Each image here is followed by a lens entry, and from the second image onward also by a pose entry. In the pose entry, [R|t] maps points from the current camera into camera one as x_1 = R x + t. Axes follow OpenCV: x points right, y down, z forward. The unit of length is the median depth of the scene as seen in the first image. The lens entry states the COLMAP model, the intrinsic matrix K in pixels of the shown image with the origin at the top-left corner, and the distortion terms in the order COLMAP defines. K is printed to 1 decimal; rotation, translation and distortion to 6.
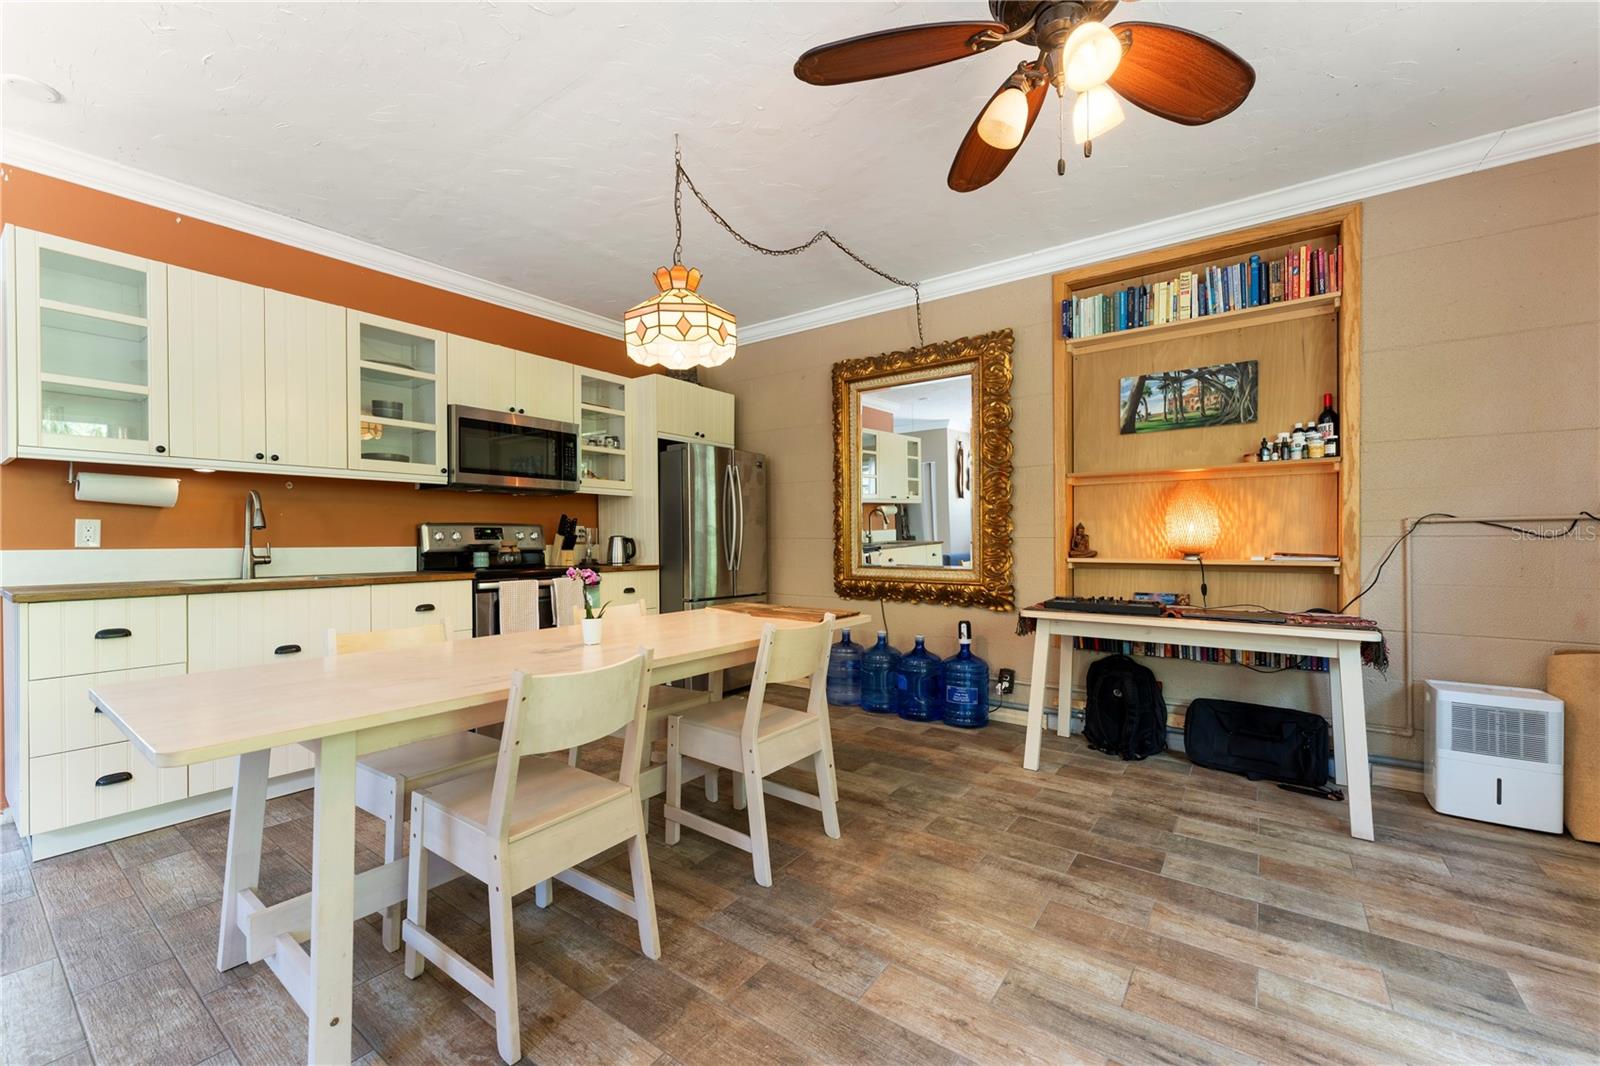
lens RADIAL K [[640.0, 0, 793.4], [0, 640.0, 536.2], [0, 0, 1]] dist [-0.001163, -0.000102]
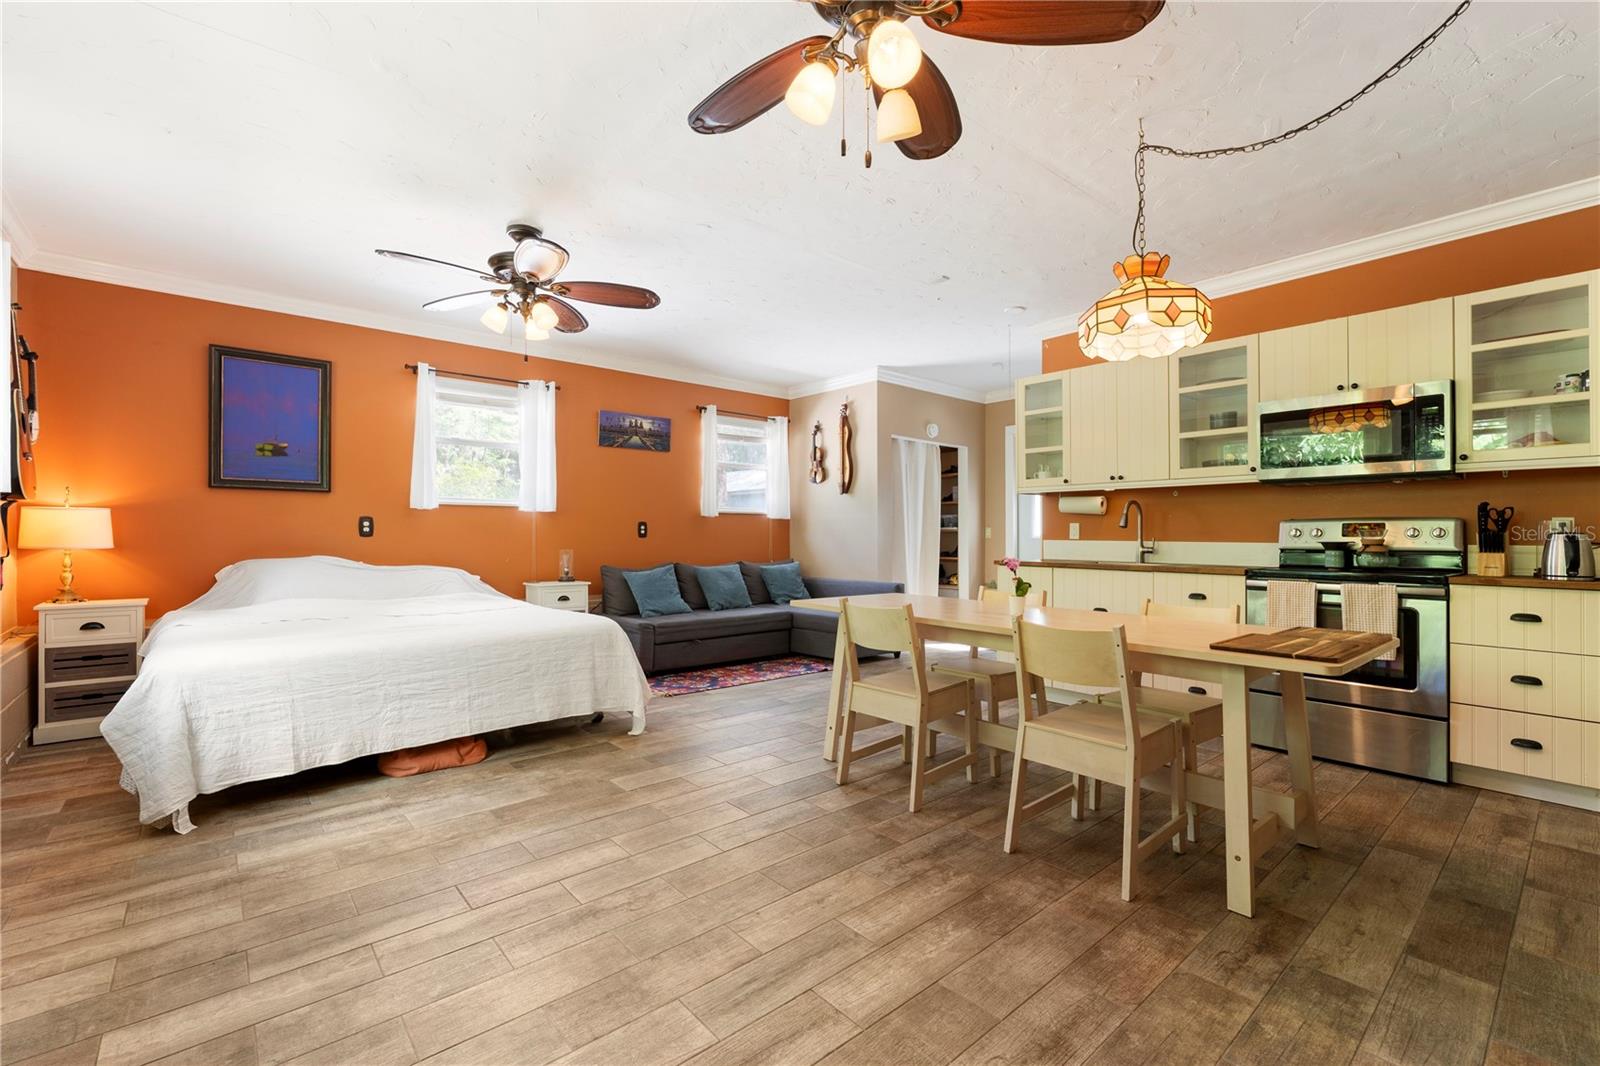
lens RADIAL K [[690.0, 0, 798.5], [0, 690.0, 527.5], [0, 0, 1]] dist [0.000644, 0.000170]
pose [[-0.224042, -0.007901, -0.974547, 0.739417], [-0.000615, 0.999968, -0.007966, 0.000403], [0.974579, -0.001185, -0.224040, 0.566159]]
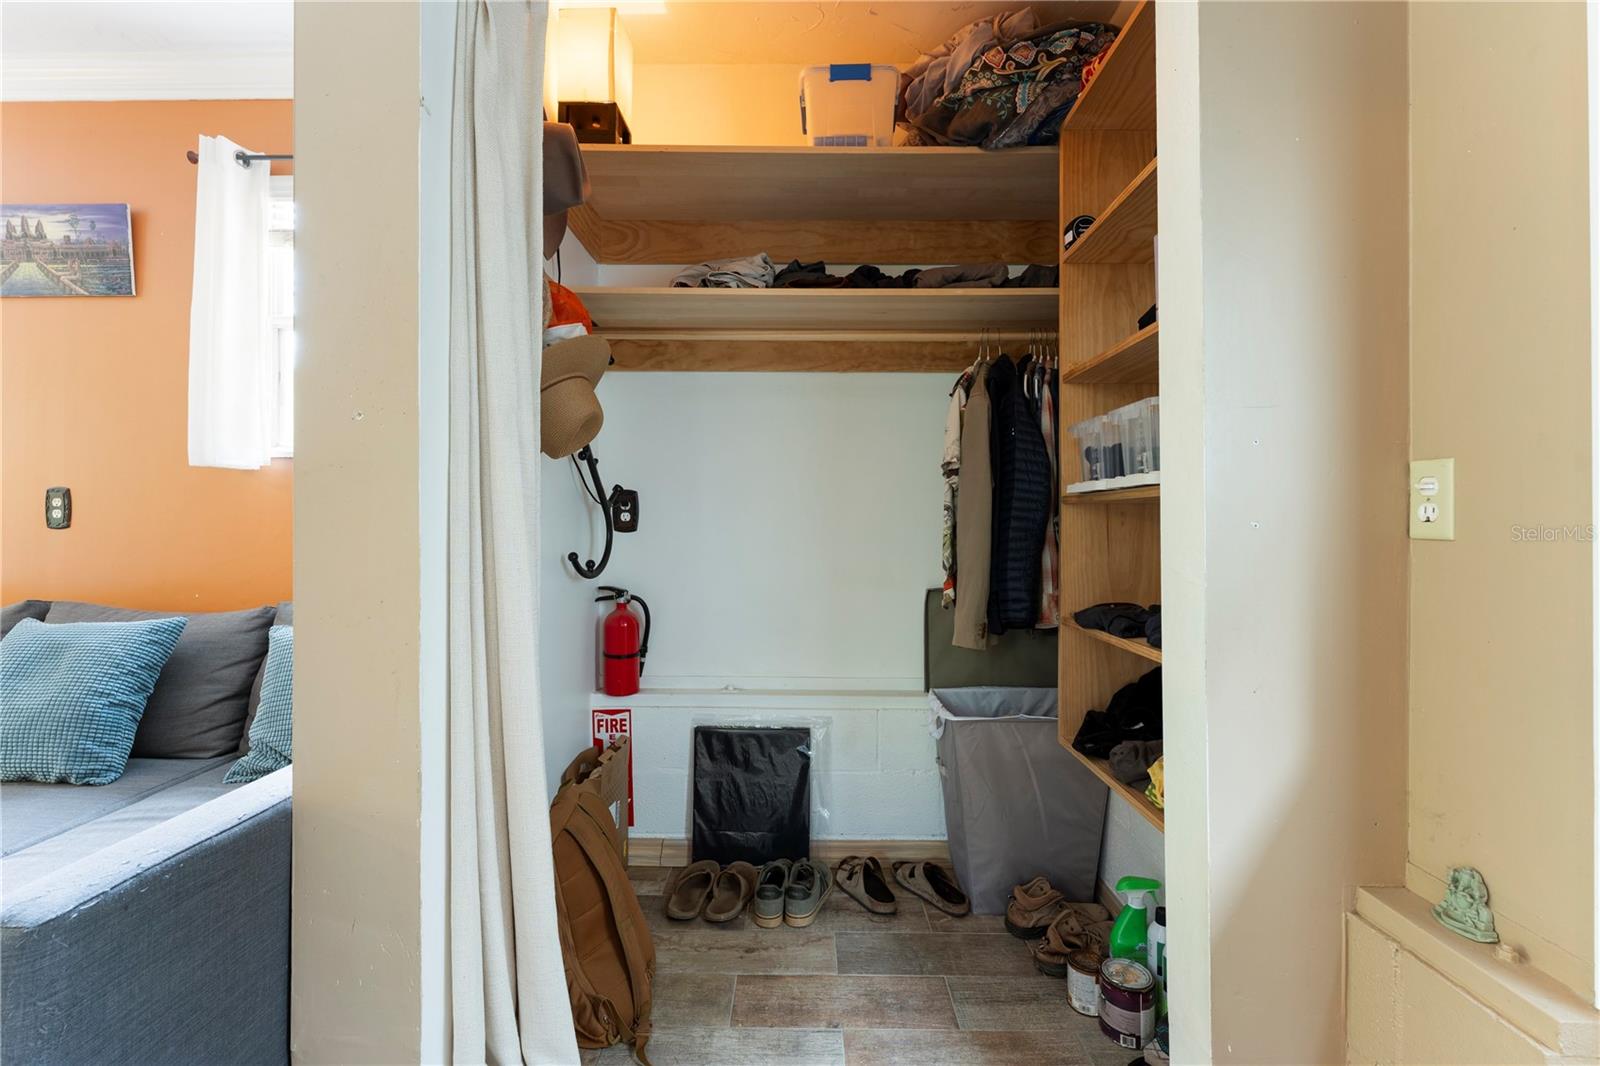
lens RADIAL K [[678.0, 0, 789.8], [0, 678.0, 519.5], [0, 0, 1]] dist [-0.001112, -0.000006]
pose [[-0.813547, 0.001498, -0.581497, -1.266488], [0.003311, 0.999992, -0.002056, 0.008849], [0.581489, -0.003598, -0.813546, 0.749880]]
